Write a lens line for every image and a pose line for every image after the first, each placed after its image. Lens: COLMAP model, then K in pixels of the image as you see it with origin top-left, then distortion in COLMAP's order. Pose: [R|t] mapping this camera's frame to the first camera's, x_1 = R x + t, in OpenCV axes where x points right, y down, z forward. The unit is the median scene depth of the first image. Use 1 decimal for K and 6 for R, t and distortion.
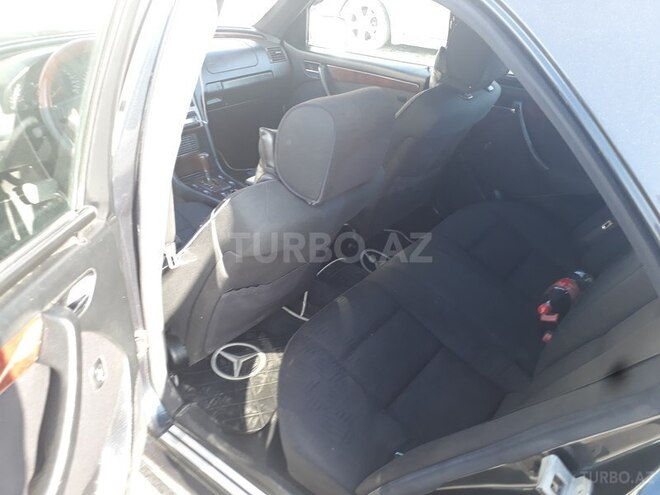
lens RADIAL K [[526.3, 0, 331.6], [0, 526.3, 247.0], [0, 0, 1]] dist [-0.000199, 0.009928]
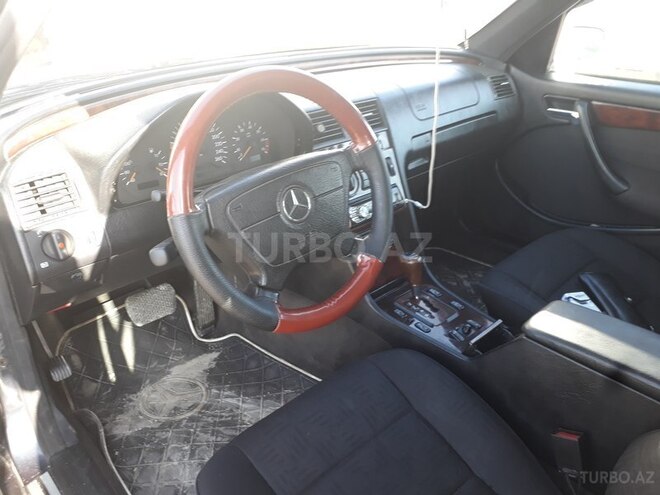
lens RADIAL K [[526.3, 0, 329.0], [0, 526.3, 247.7], [0, 0, 1]] dist [-0.000199, 0.009928]
pose [[0.987211, 0.026875, -0.157138, -0.210968], [-0.035159, 0.998121, -0.050176, -0.133080], [0.155494, 0.055059, 0.986301, 0.353404]]
